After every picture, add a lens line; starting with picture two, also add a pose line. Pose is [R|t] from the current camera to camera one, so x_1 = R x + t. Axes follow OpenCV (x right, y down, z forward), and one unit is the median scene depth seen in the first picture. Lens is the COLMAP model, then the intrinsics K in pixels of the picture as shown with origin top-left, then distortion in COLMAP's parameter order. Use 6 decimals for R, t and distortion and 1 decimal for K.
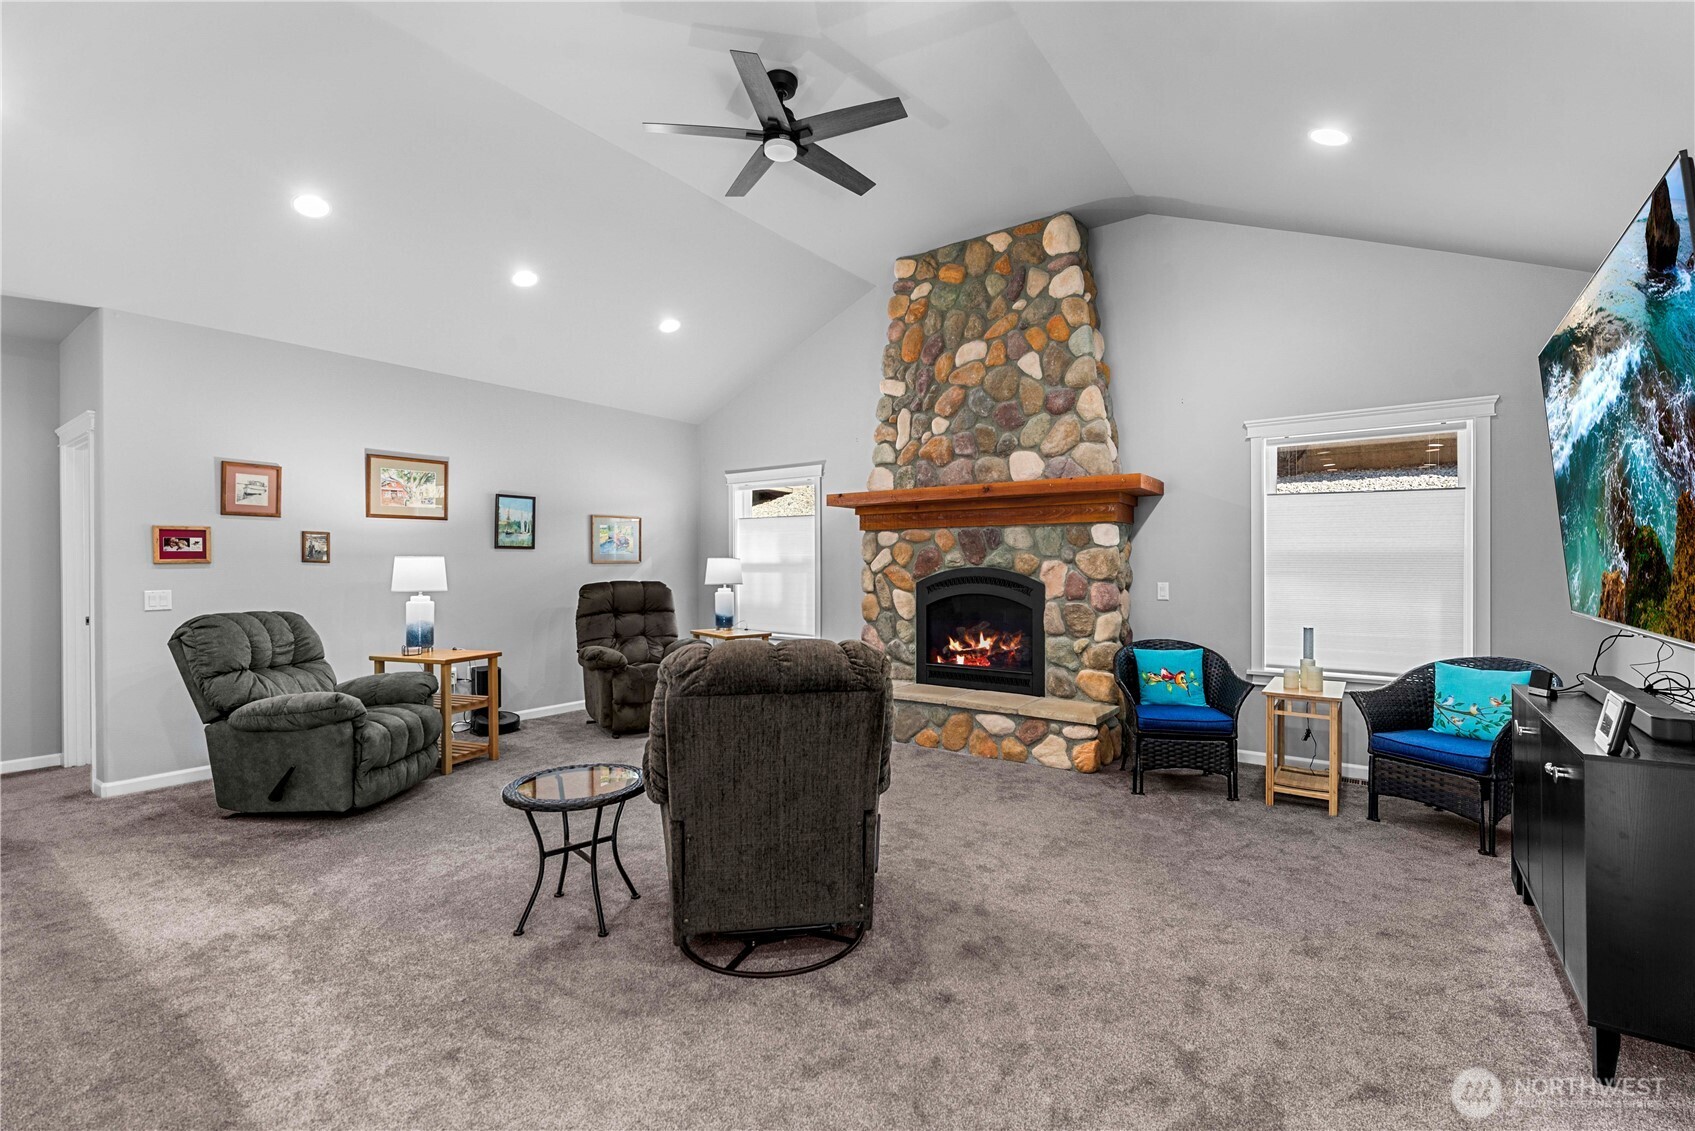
lens RADIAL K [[730.2, 0, 868.5], [0, 730.2, 568.4], [0, 0, 1]] dist [0.003643, -0.000096]
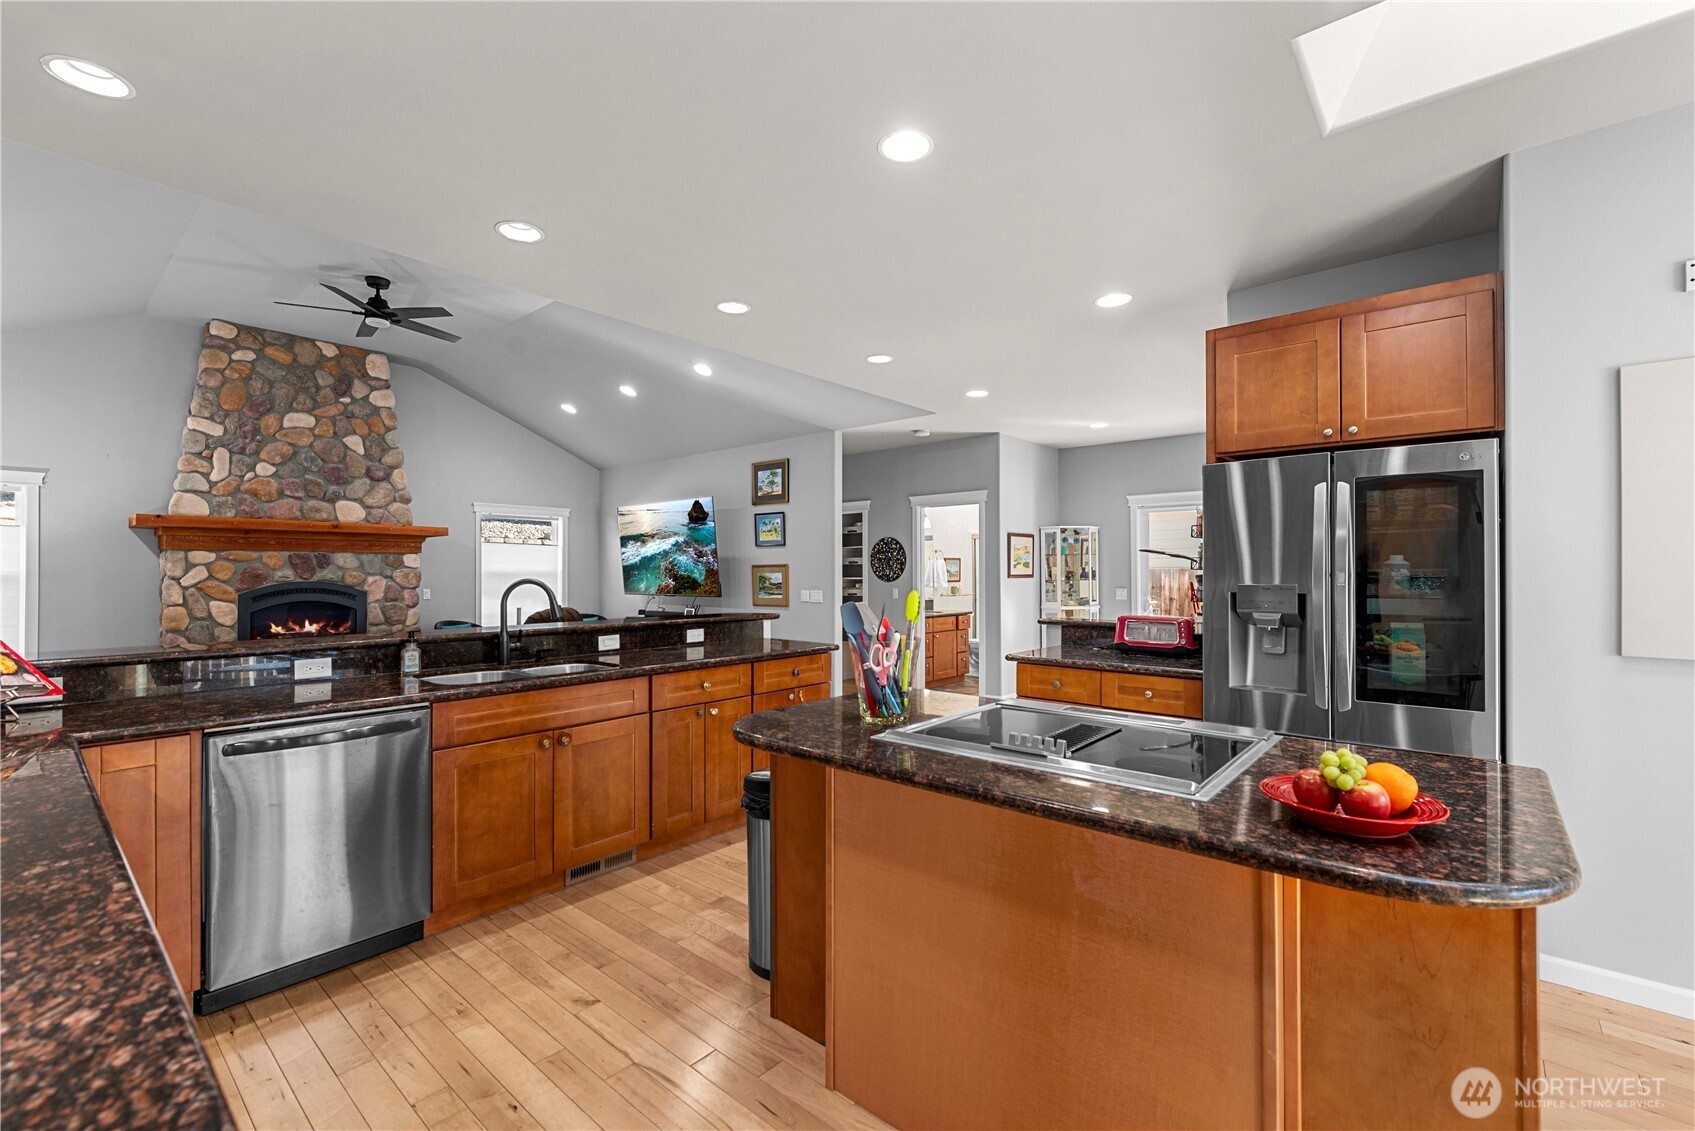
lens RADIAL K [[730.2, 0, 842.8], [0, 730.2, 565.0], [0, 0, 1]] dist [0.003643, -0.000096]
pose [[0.106962, 0.013805, 0.994167, -1.092538], [0.008872, 0.999851, -0.014838, -0.003144], [-0.994224, 0.010407, 0.106824, -0.127583]]
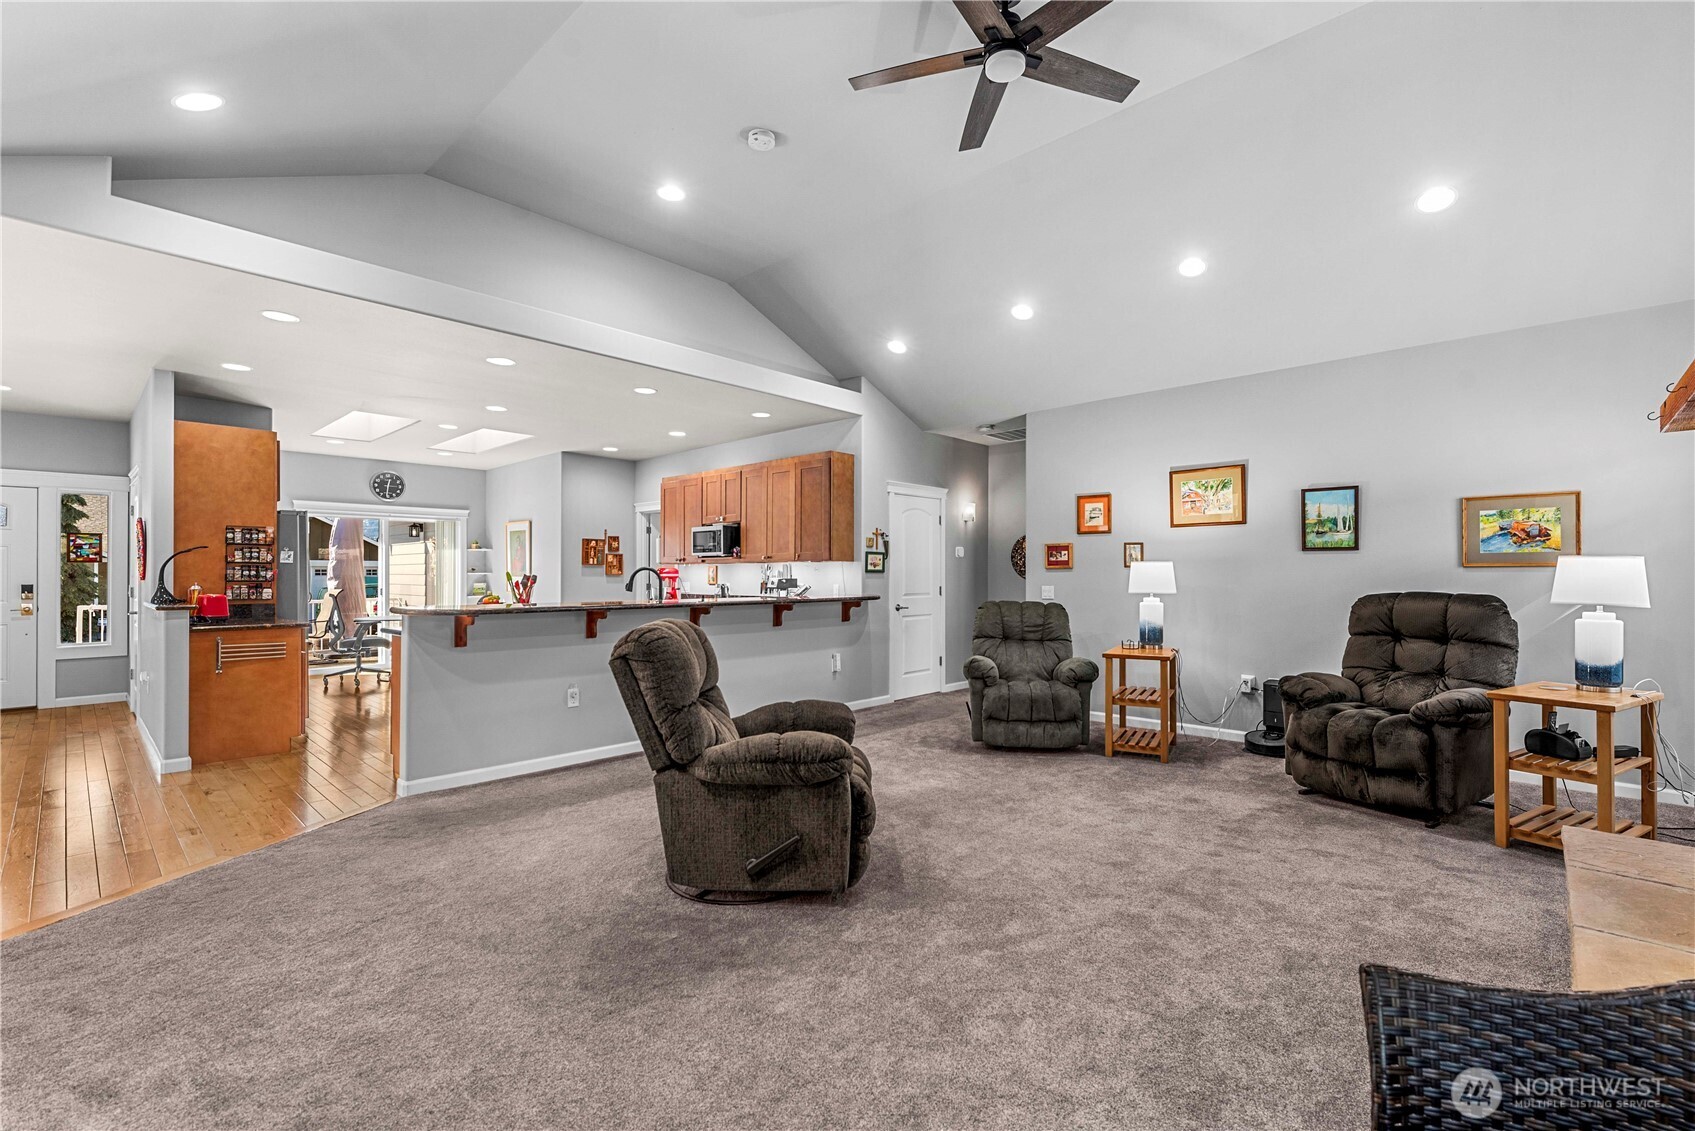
lens RADIAL K [[730.2, 0, 848.2], [0, 730.2, 571.9], [0, 0, 1]] dist [0.003643, -0.000096]
pose [[-0.141847, 0.000577, -0.989888, 0.489520], [-0.006599, 0.999977, 0.001528, 0.000563], [0.989867, 0.006749, -0.141840, 0.637748]]
